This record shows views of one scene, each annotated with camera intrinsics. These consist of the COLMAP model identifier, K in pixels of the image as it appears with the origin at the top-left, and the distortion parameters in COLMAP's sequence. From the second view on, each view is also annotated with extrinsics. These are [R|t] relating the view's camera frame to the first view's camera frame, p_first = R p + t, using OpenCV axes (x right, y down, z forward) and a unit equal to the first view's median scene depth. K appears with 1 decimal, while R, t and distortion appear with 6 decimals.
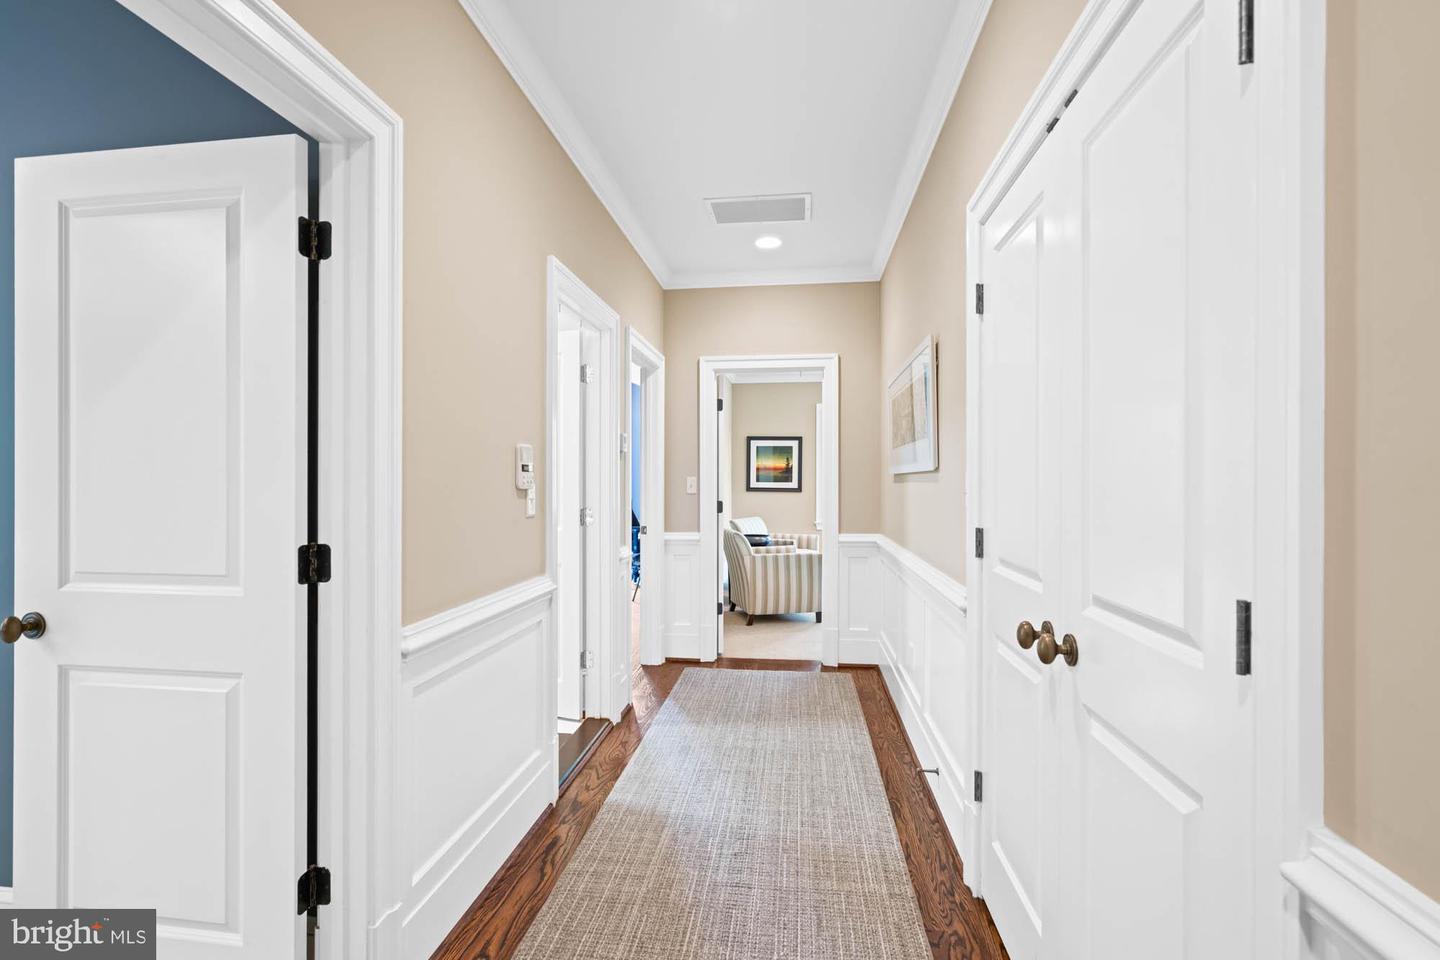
lens RADIAL K [[662.1, 0, 717.9], [0, 662.1, 484.5], [0, 0, 1]] dist [-0.007844, 0.004263]
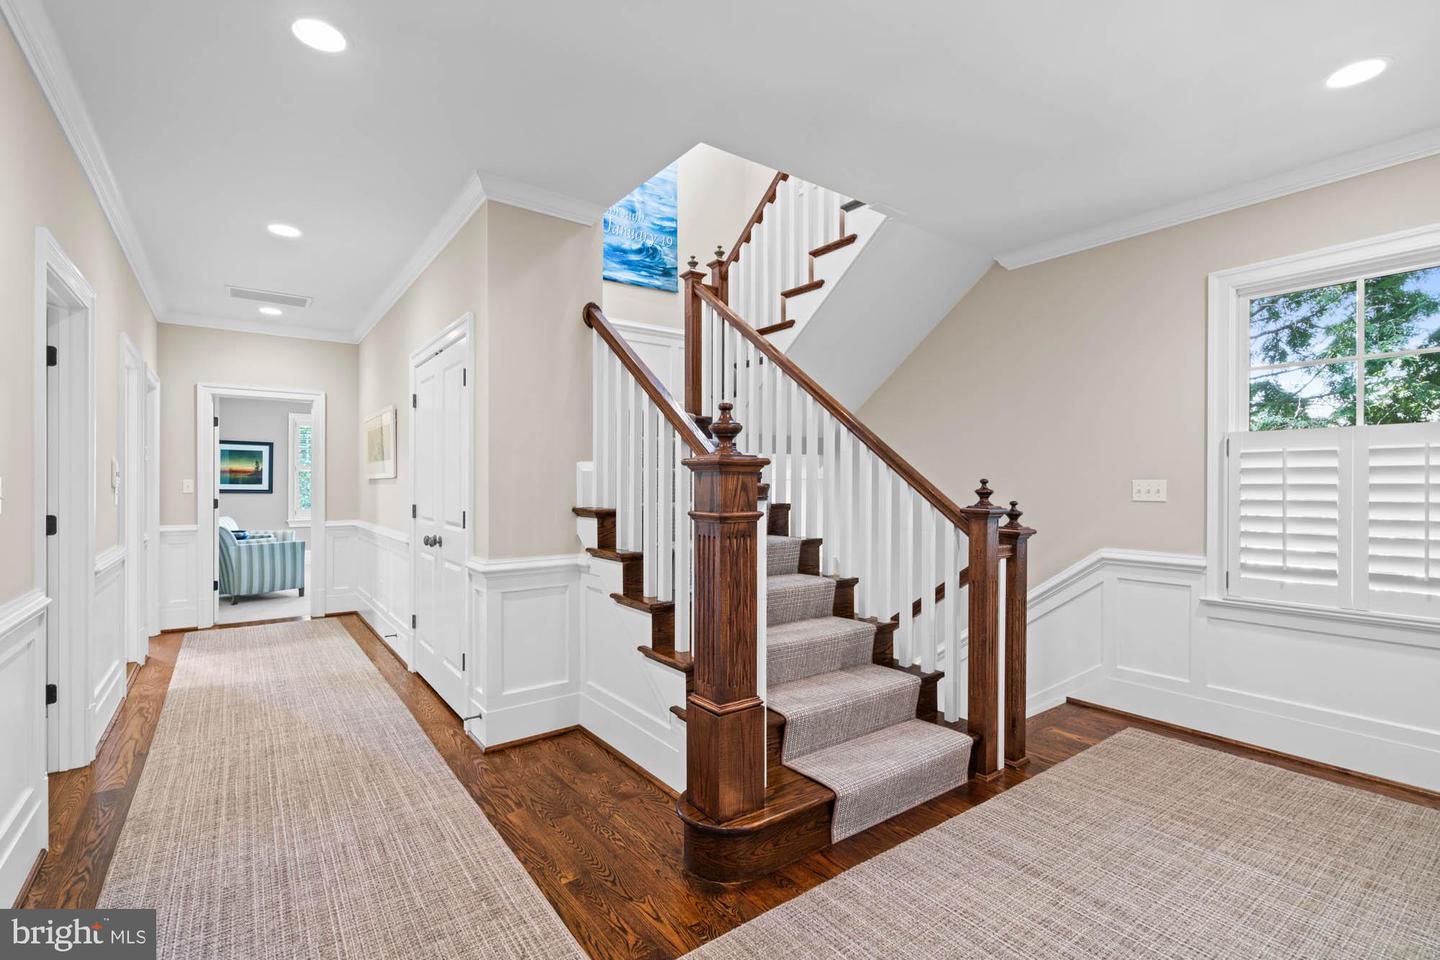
lens RADIAL K [[662.1, 0, 719.4], [0, 662.1, 489.0], [0, 0, 1]] dist [-0.007844, 0.004263]
pose [[0.725976, -0.001006, 0.687719, -0.169120], [-0.000419, 0.999998, 0.001906, 0.003506], [-0.687720, -0.001672, 0.725974, -0.574742]]
